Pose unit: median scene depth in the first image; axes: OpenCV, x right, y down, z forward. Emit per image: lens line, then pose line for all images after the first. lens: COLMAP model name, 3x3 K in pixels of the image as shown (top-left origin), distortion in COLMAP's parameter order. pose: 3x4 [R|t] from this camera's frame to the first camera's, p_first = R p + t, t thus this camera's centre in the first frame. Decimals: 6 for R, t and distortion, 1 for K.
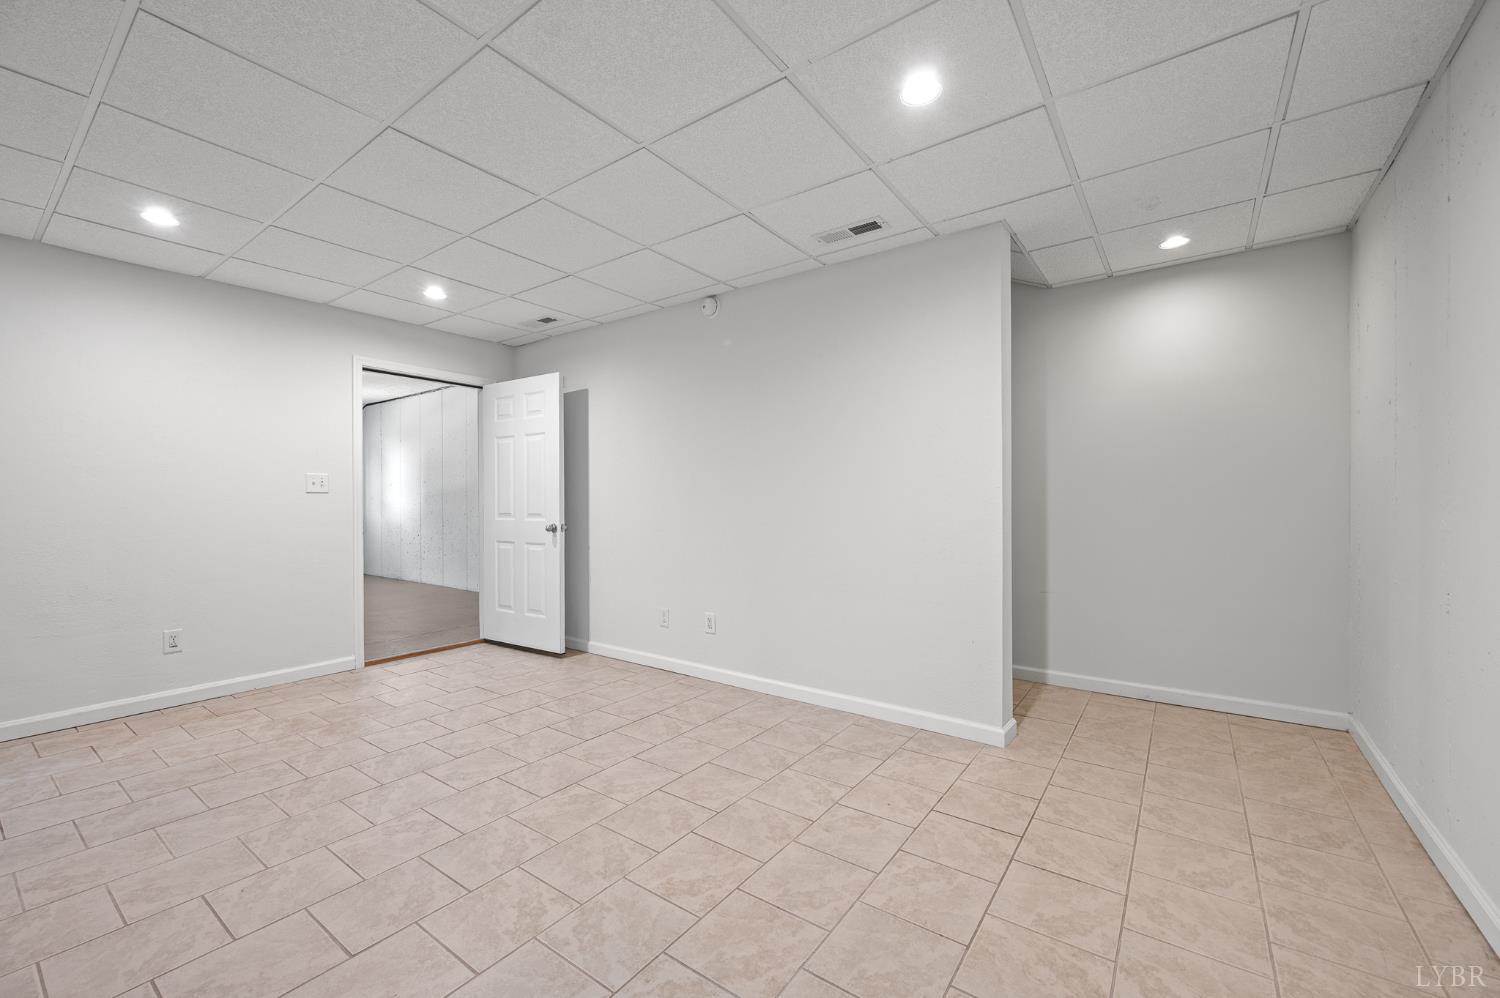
lens RADIAL K [[603.4, 0, 748.9], [0, 603.4, 499.1], [0, 0, 1]] dist [0.000136, 0.000756]
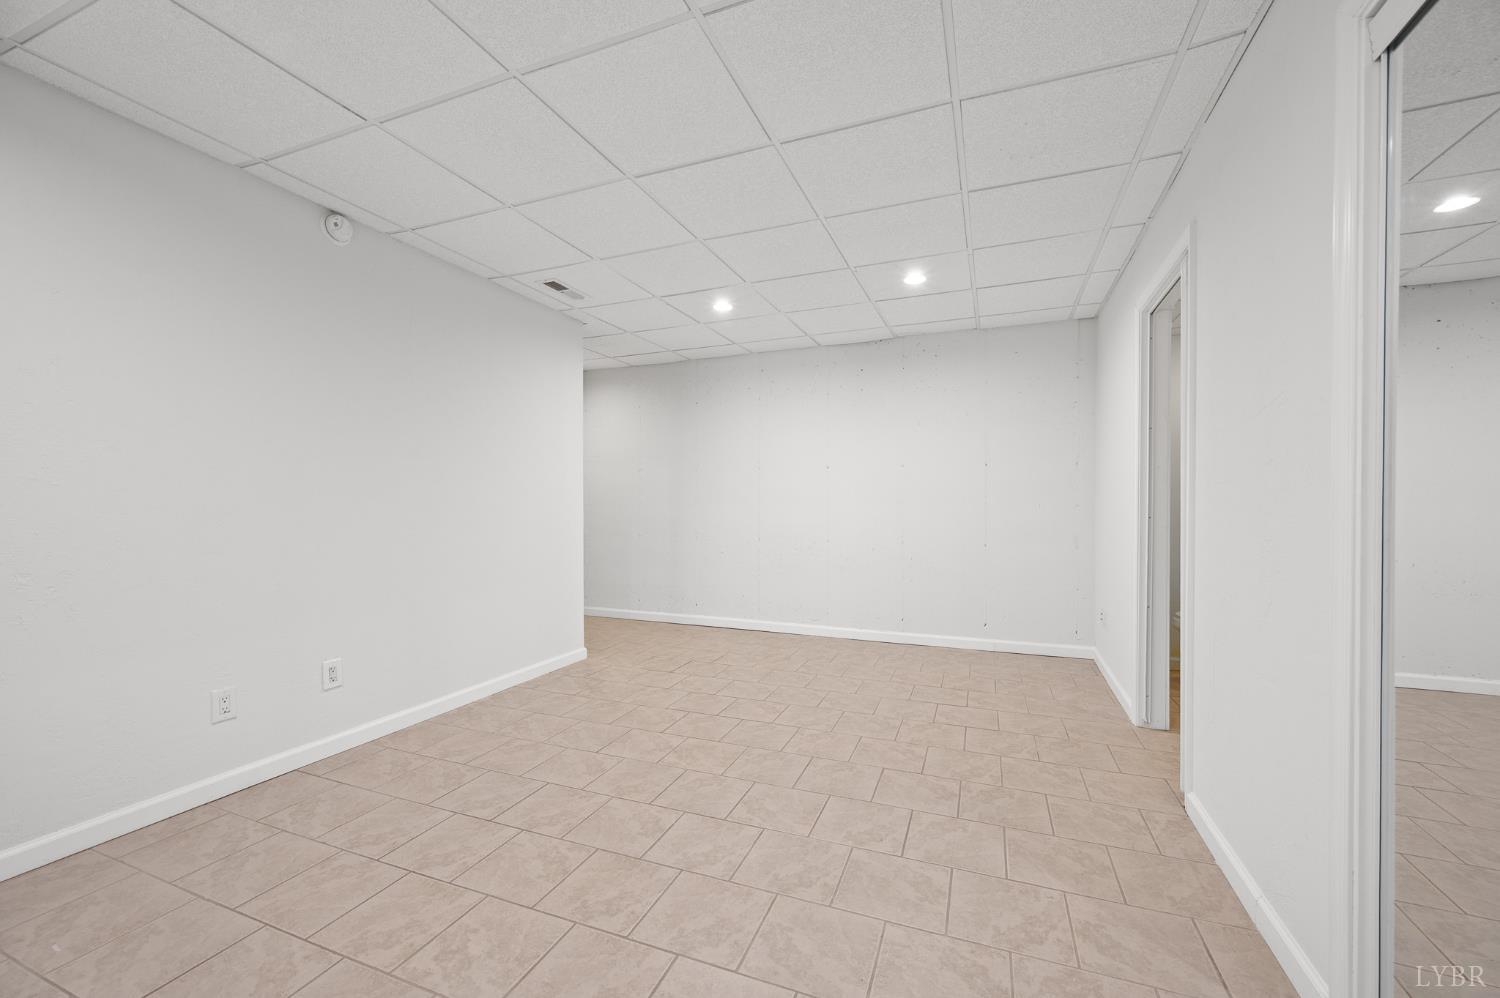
lens RADIAL K [[603.4, 0, 747.7], [0, 603.4, 503.8], [0, 0, 1]] dist [0.000136, 0.000756]
pose [[-0.246994, 0.002678, 0.969013, -1.314421], [0.001901, 0.999996, -0.002279, 0.013704], [-0.969015, 0.001280, -0.246998, 1.066527]]
